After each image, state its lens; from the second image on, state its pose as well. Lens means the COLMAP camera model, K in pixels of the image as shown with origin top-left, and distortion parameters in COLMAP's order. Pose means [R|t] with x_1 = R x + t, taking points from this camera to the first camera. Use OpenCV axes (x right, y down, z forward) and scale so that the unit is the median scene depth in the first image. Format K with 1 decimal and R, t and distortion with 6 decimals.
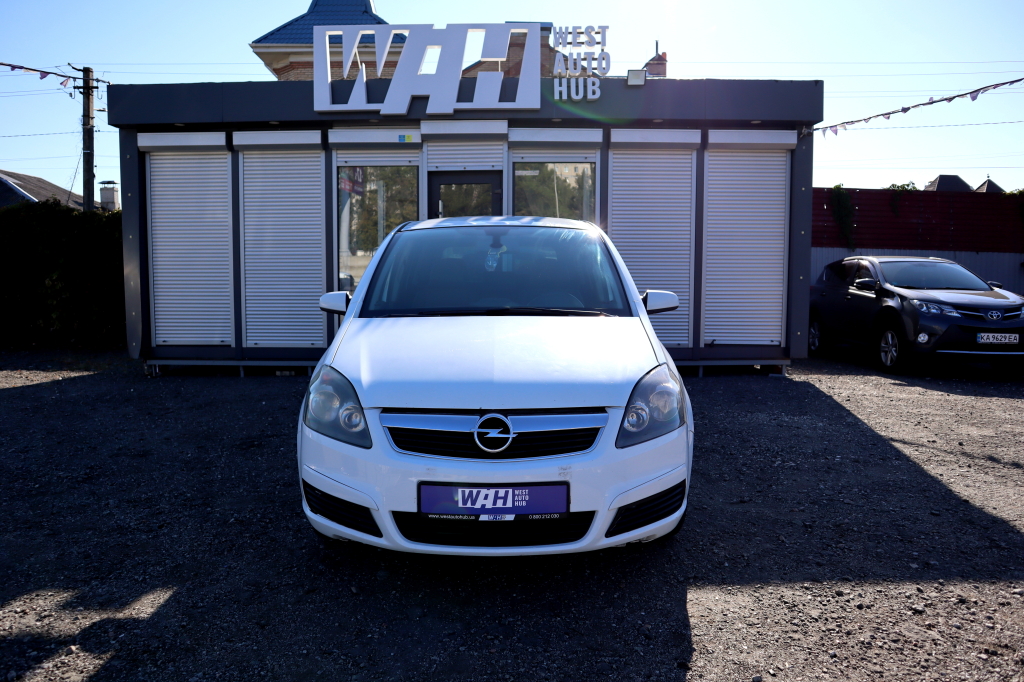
lens RADIAL K [[772.7, 0, 512.0], [0, 772.7, 341.0], [0, 0, 1]] dist [-0.156807, 0.192662]
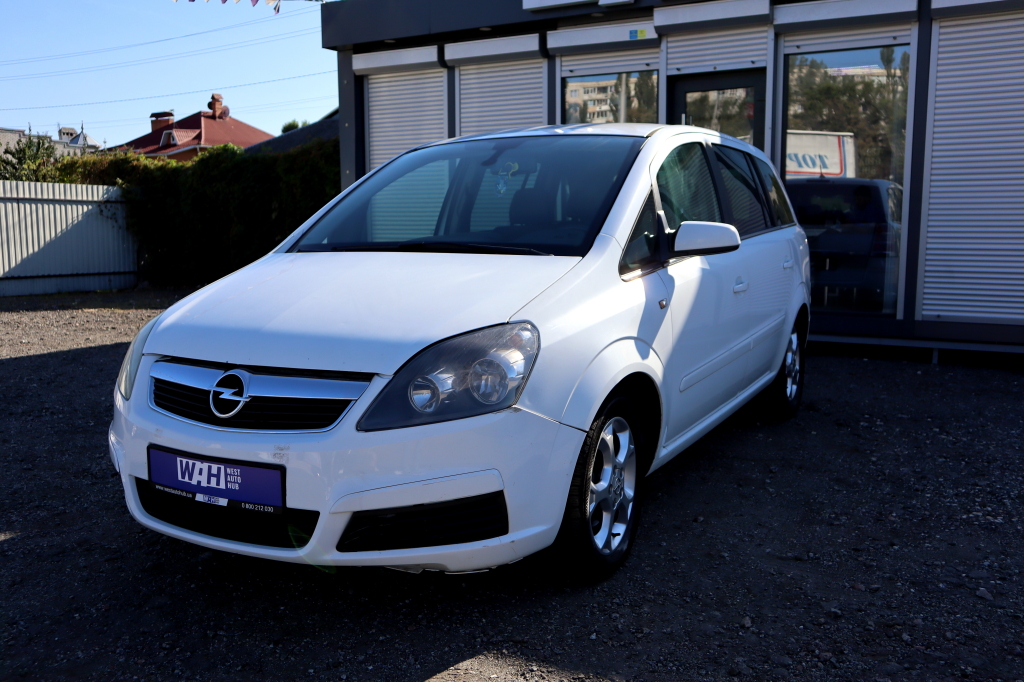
lens RADIAL K [[950.5, 0, 512.0], [0, 950.5, 341.0], [0, 0, 1]] dist [-0.018367, 0.009465]
pose [[0.862576, 0.059911, -0.502367, 0.704988], [-0.041759, 0.998007, 0.047318, 0.006815], [0.504201, -0.019837, 0.863359, 0.302096]]
